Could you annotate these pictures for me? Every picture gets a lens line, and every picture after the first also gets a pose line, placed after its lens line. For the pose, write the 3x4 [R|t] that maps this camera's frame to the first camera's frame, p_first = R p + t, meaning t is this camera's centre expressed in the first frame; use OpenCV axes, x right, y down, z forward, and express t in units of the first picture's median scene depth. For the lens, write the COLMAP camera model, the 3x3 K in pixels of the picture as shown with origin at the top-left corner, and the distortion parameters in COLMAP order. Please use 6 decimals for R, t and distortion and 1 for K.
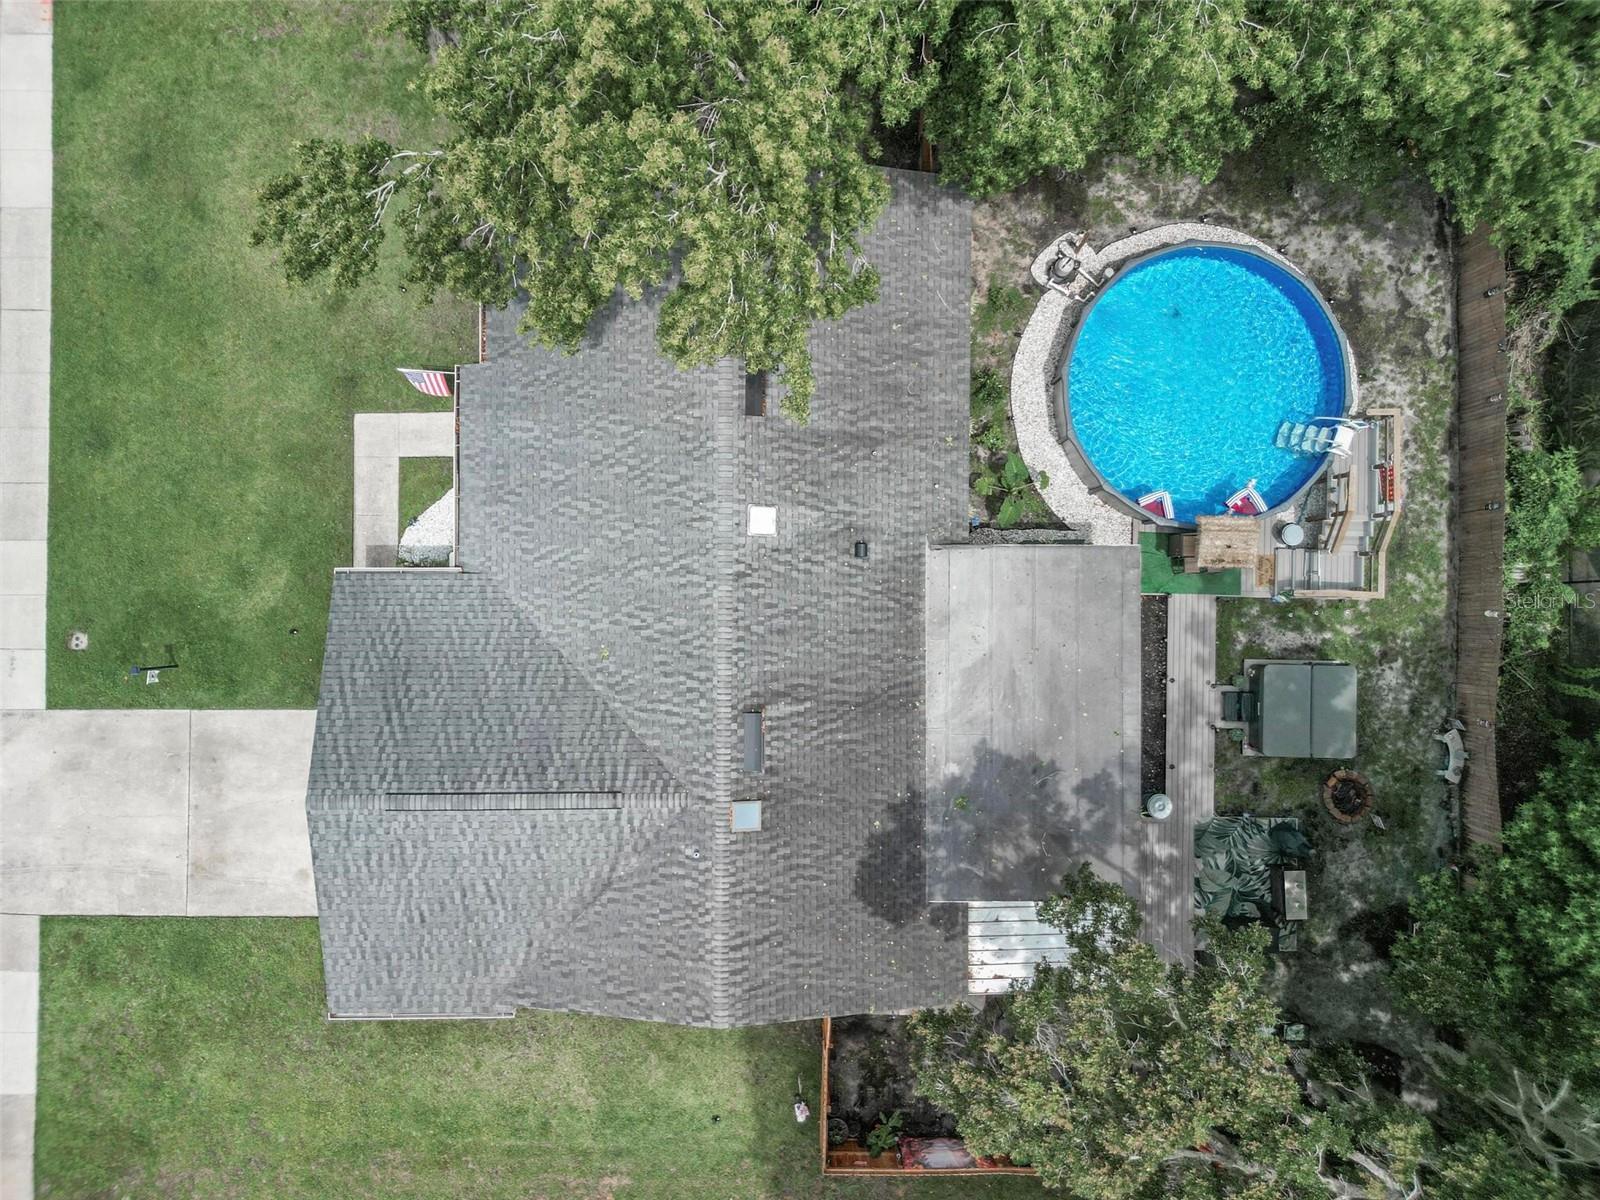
lens RADIAL K [[1122.4, 0, 798.7], [0, 1122.4, 602.8], [0, 0, 1]] dist [0.062696, -0.071054]
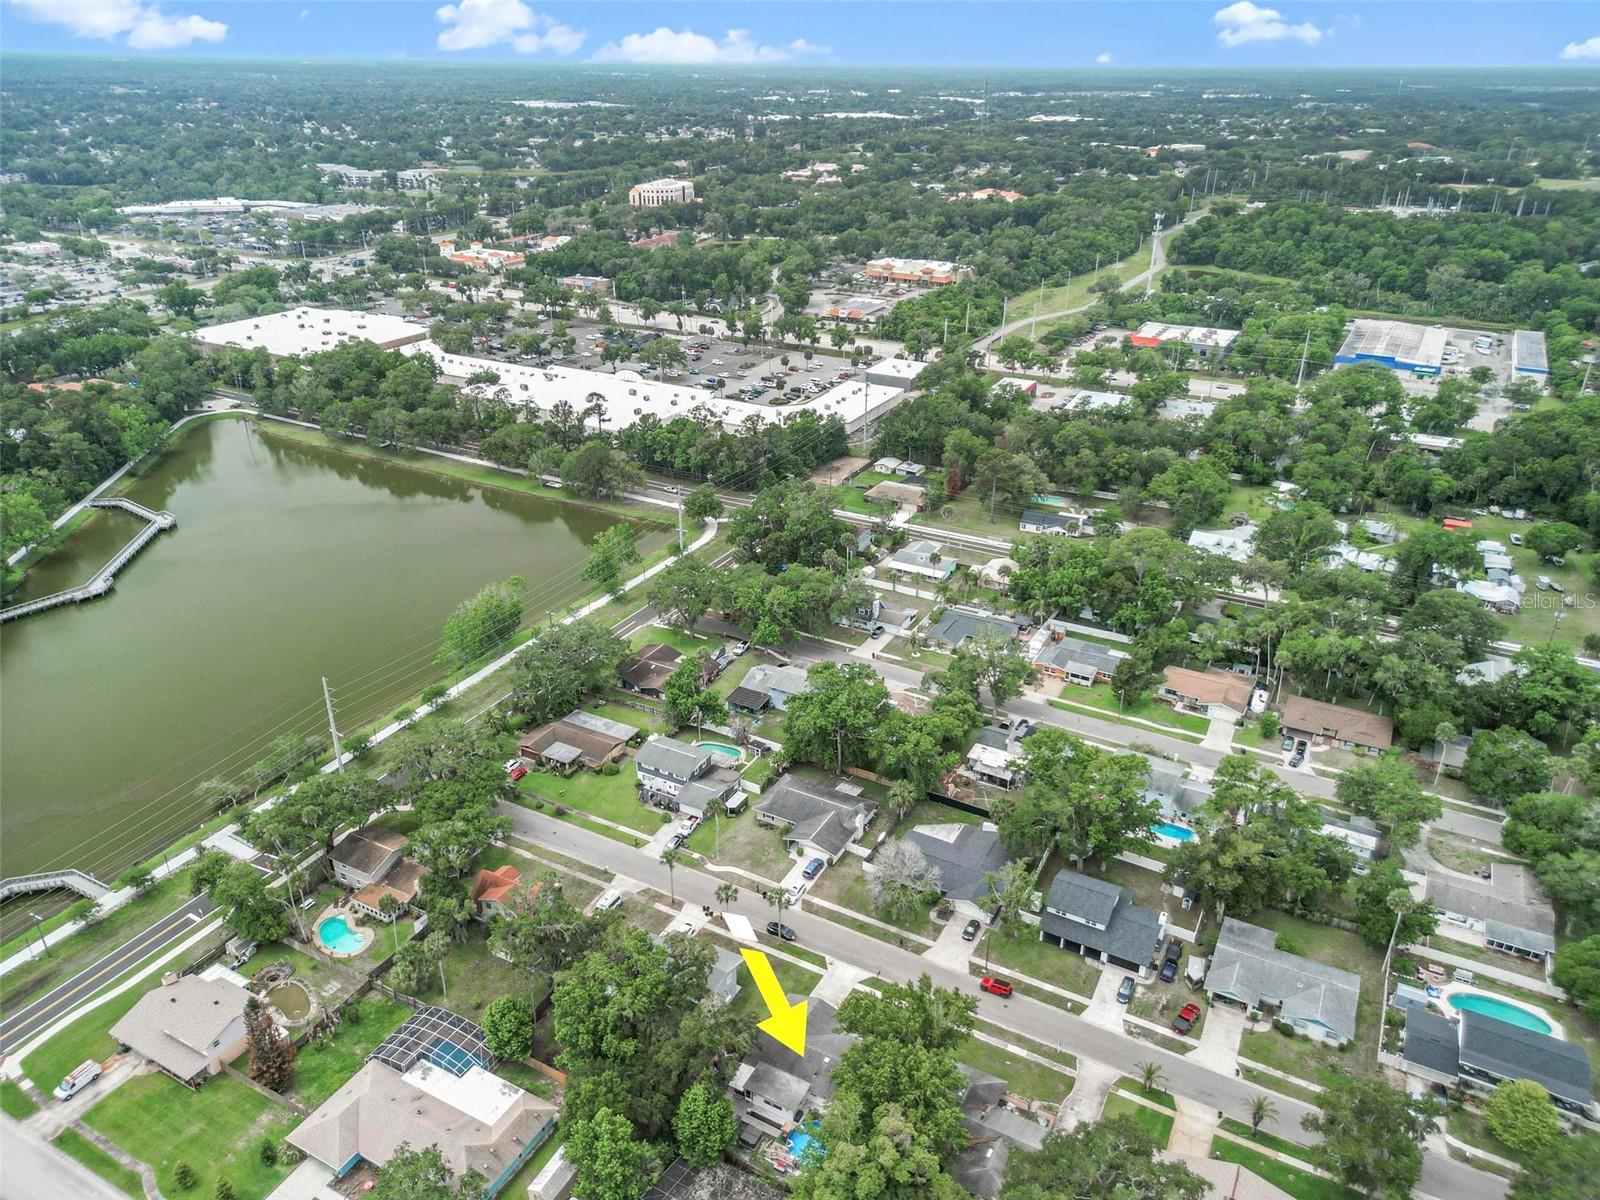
lens RADIAL K [[1116.9, 0, 800.0], [0, 1116.9, 600.0], [0, 0, 1]] dist [0.071979, -0.091109]
pose [[-0.468052, 0.359395, -0.807318, 3.686075], [-0.883670, -0.197942, 0.424200, -1.845611], [-0.007347, 0.911951, 0.410234, -3.458359]]
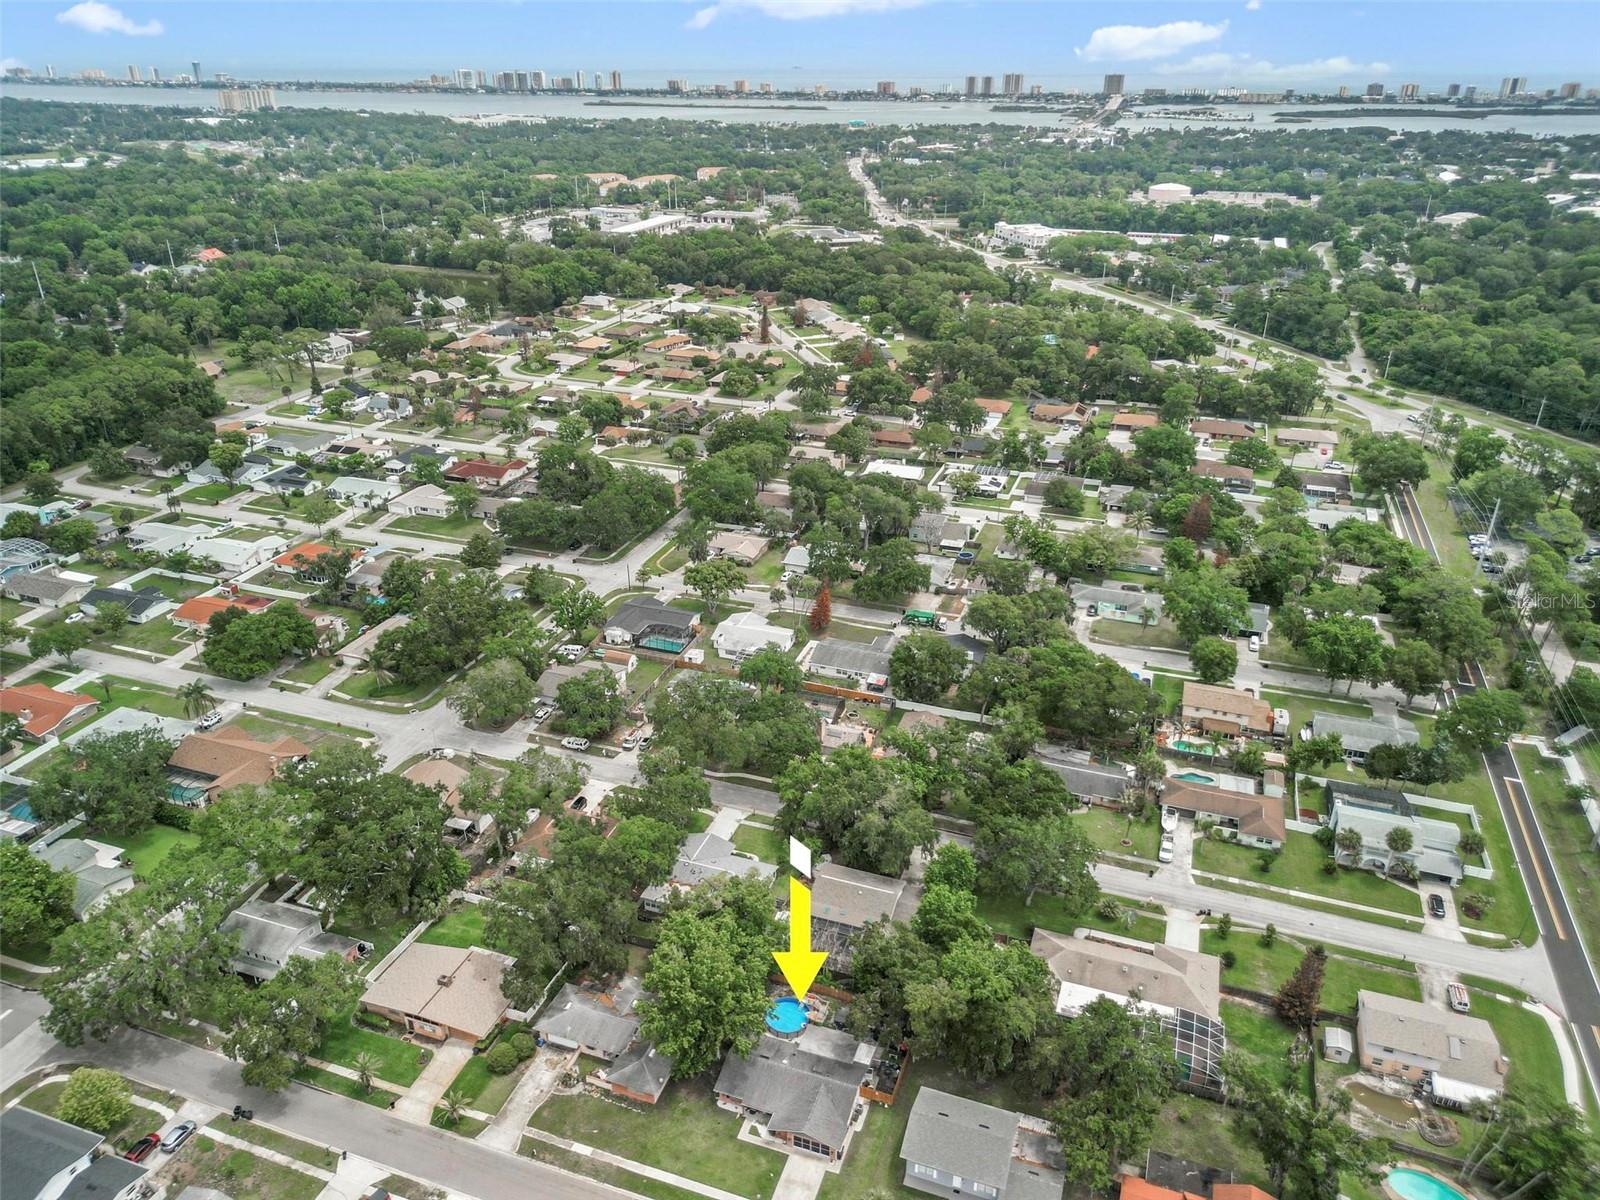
lens RADIAL K [[1122.4, 0, 798.7], [0, 1122.4, 602.8], [0, 0, 1]] dist [0.062696, -0.071054]
pose [[0.336130, -0.419415, 0.843272, -3.745046], [0.941805, 0.153916, -0.298852, 1.314278], [-0.004450, 0.894651, 0.446743, -3.633801]]
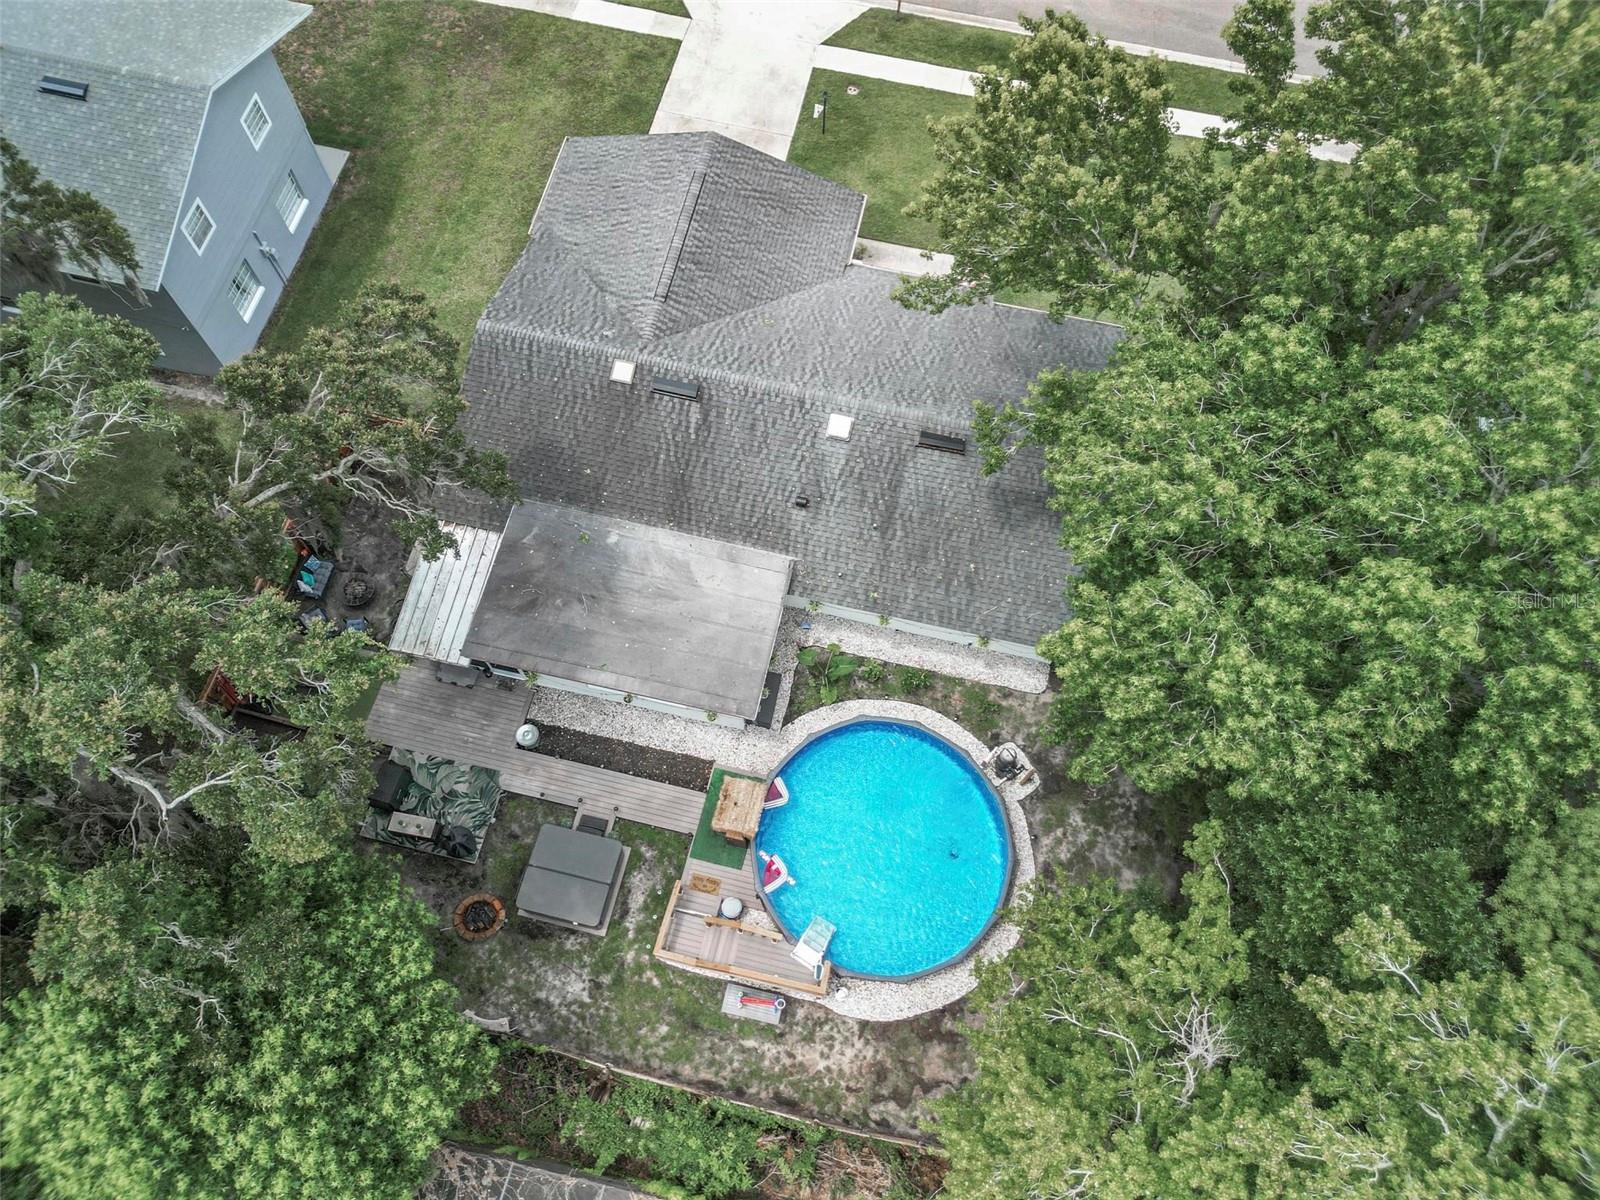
lens RADIAL K [[1122.4, 0, 798.7], [0, 1122.4, 602.8], [0, 0, 1]] dist [0.062696, -0.071054]
pose [[-0.212237, 0.891636, -0.399927, 0.588241], [-0.977070, -0.200754, 0.070940, -0.138877], [-0.017034, 0.405813, 0.913797, -0.092326]]
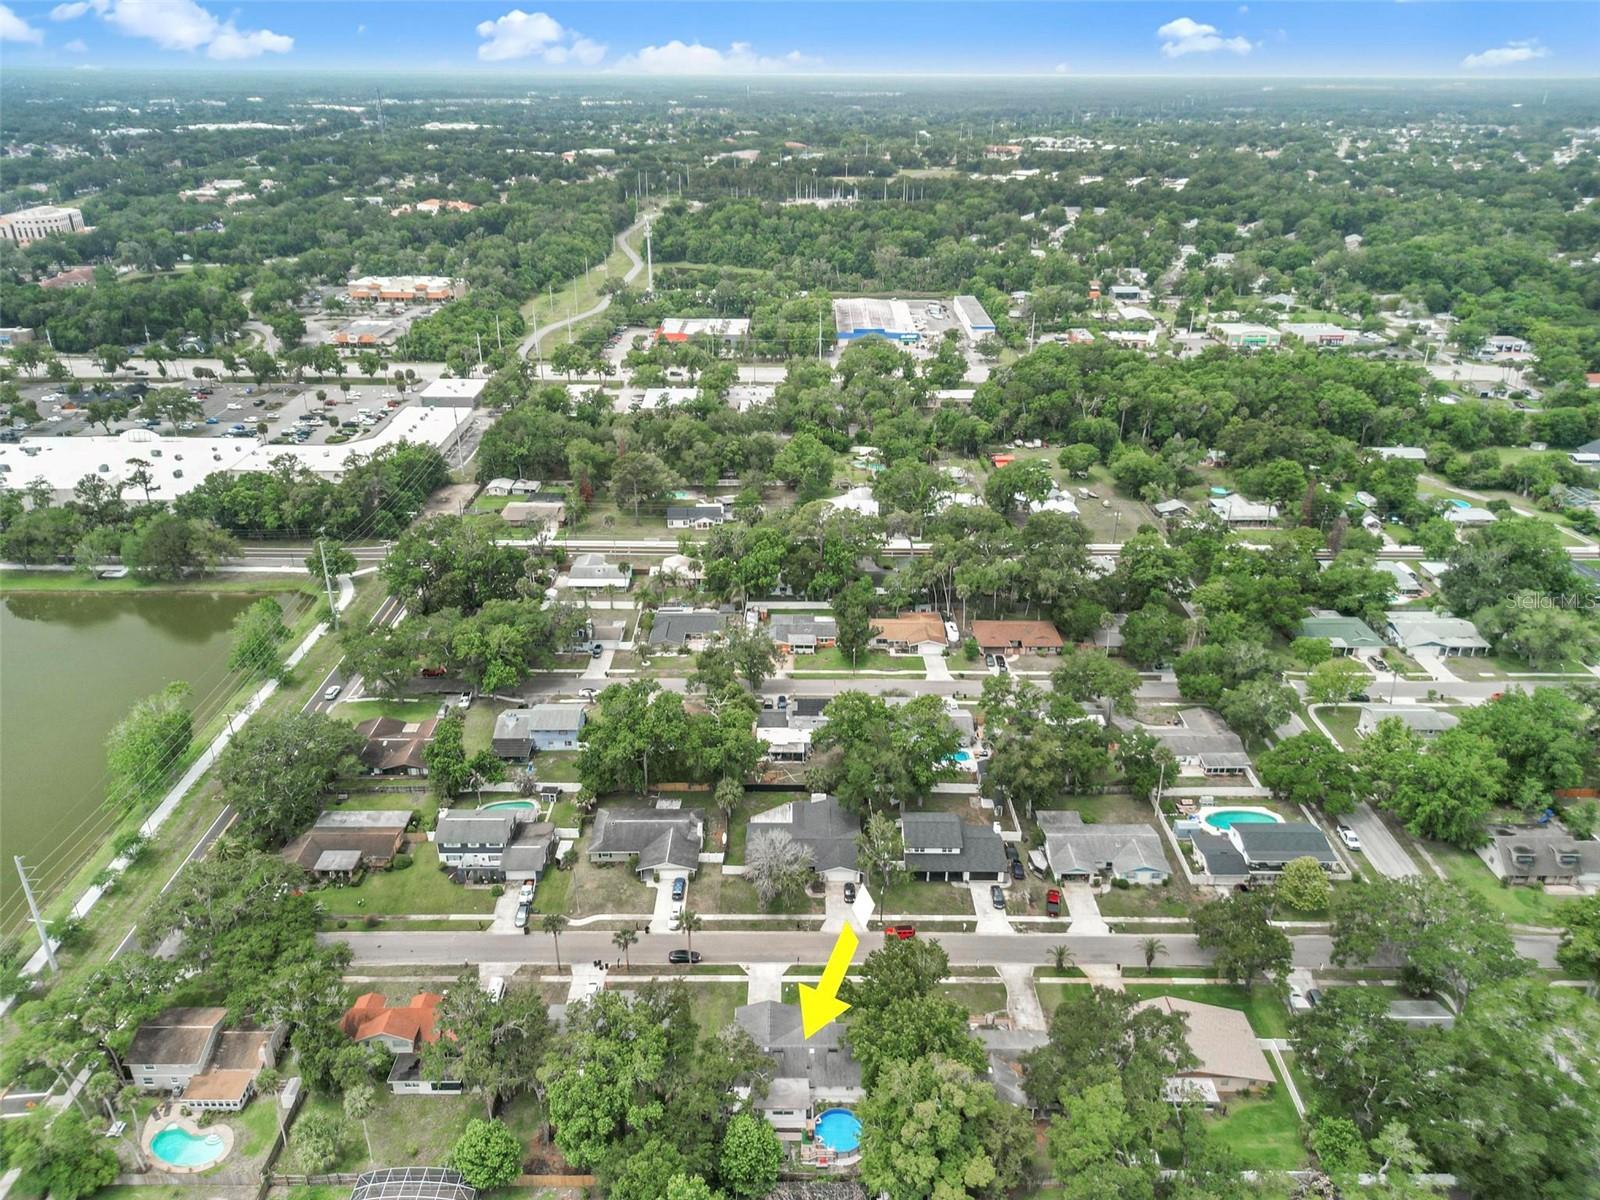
lens RADIAL K [[1116.9, 0, 800.0], [0, 1116.9, 600.0], [0, 0, 1]] dist [0.071979, -0.091109]
pose [[0.011598, 0.405237, -0.914138, 4.195810], [-0.999913, 0.010451, -0.008054, 0.018143], [0.006290, 0.914152, 0.405323, -3.471099]]
